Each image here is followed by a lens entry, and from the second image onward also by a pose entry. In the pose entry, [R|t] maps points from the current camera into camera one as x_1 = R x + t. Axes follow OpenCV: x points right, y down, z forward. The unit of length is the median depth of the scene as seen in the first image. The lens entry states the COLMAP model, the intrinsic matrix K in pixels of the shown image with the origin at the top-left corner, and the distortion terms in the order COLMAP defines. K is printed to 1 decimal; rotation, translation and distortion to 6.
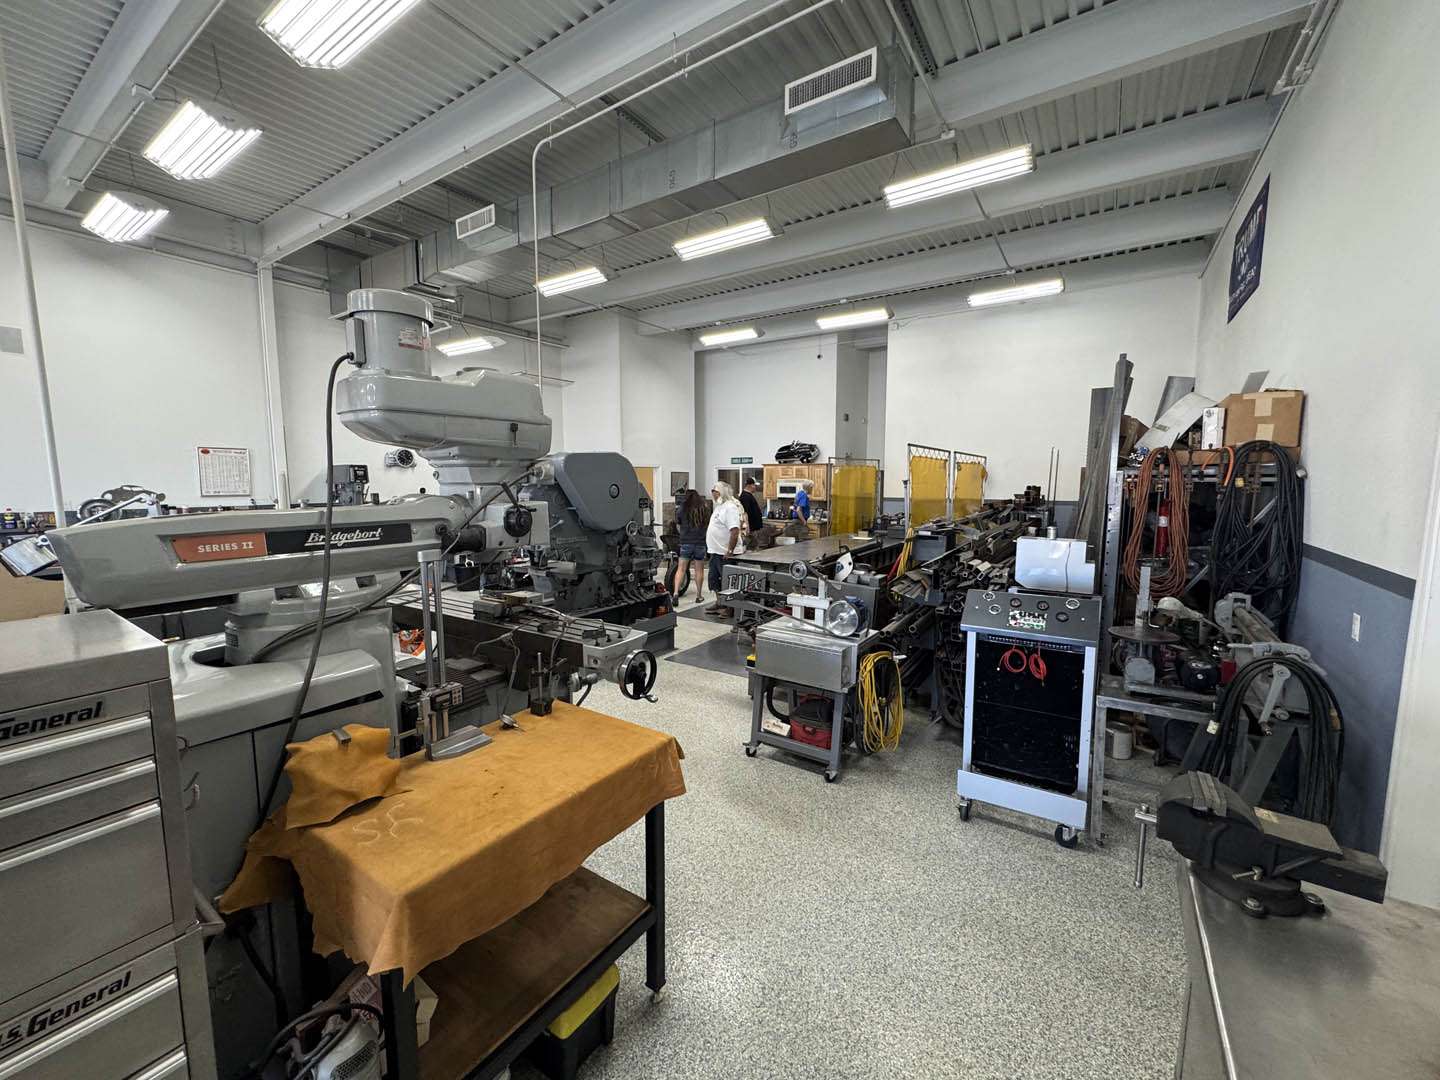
lens RADIAL K [[576.8, 0, 720.0], [0, 576.8, 540.0], [0, 0, 1]] dist [-0.000344, -0.000044]
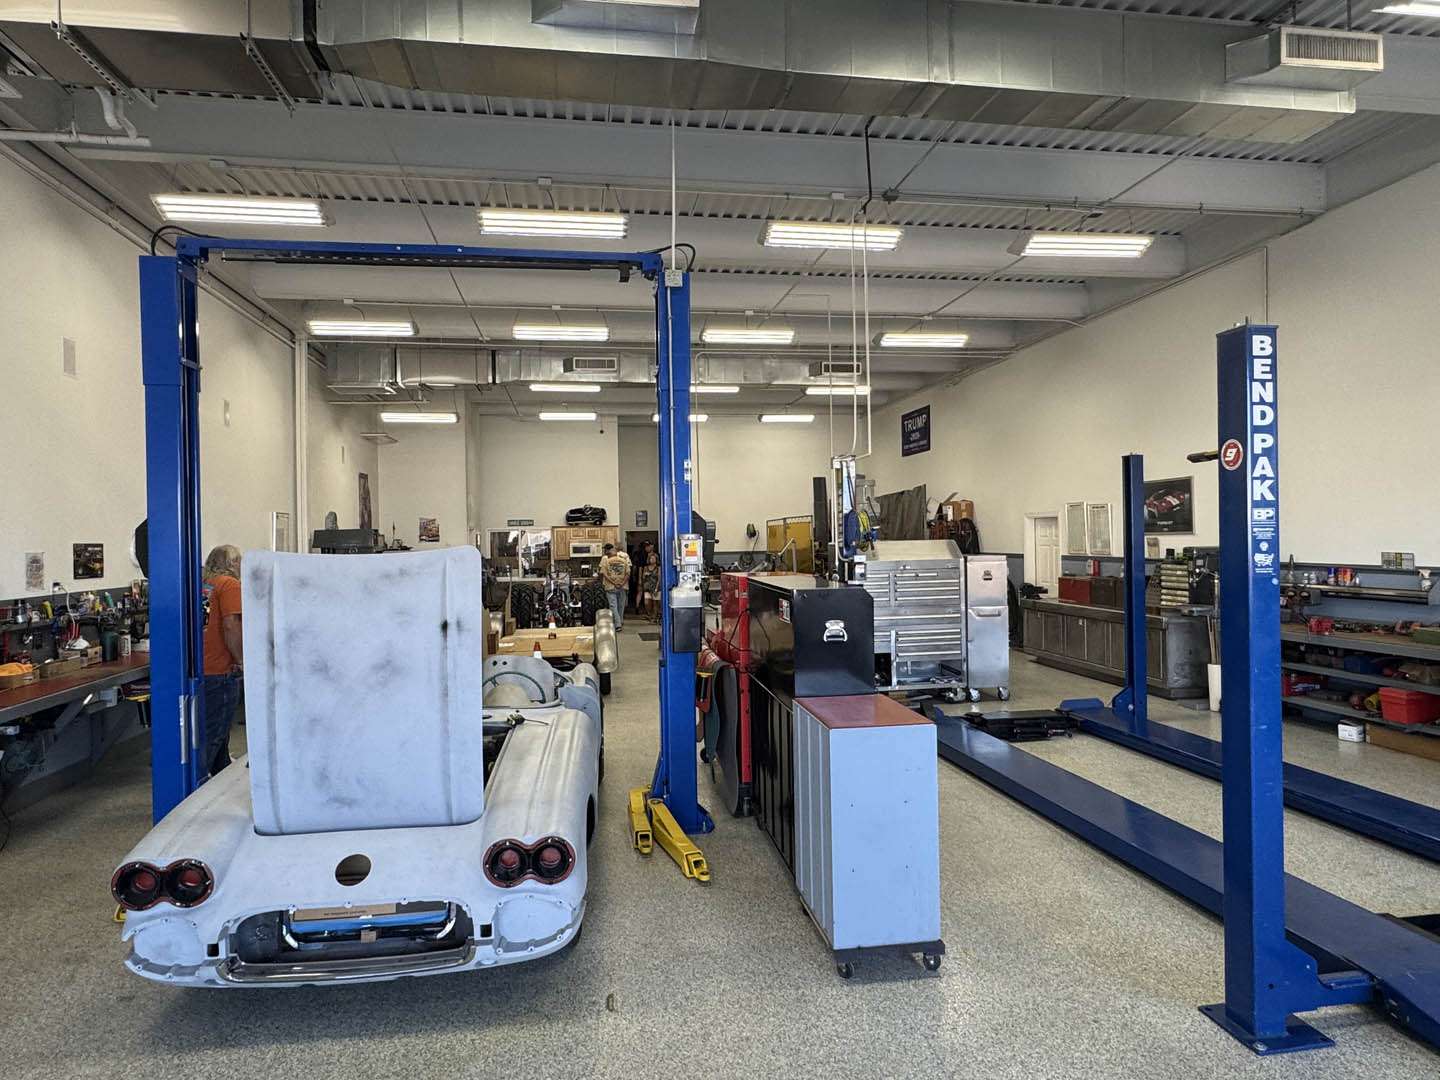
lens RADIAL K [[882.3, 0, 720.0], [0, 882.3, 540.0], [0, 0, 1]] dist [0.060960, 0.000148]
pose [[0.727007, -0.014732, 0.686472, -0.851074], [0.091714, 0.992895, -0.075821, 0.044971], [-0.680477, 0.118081, 0.723192, -0.384811]]
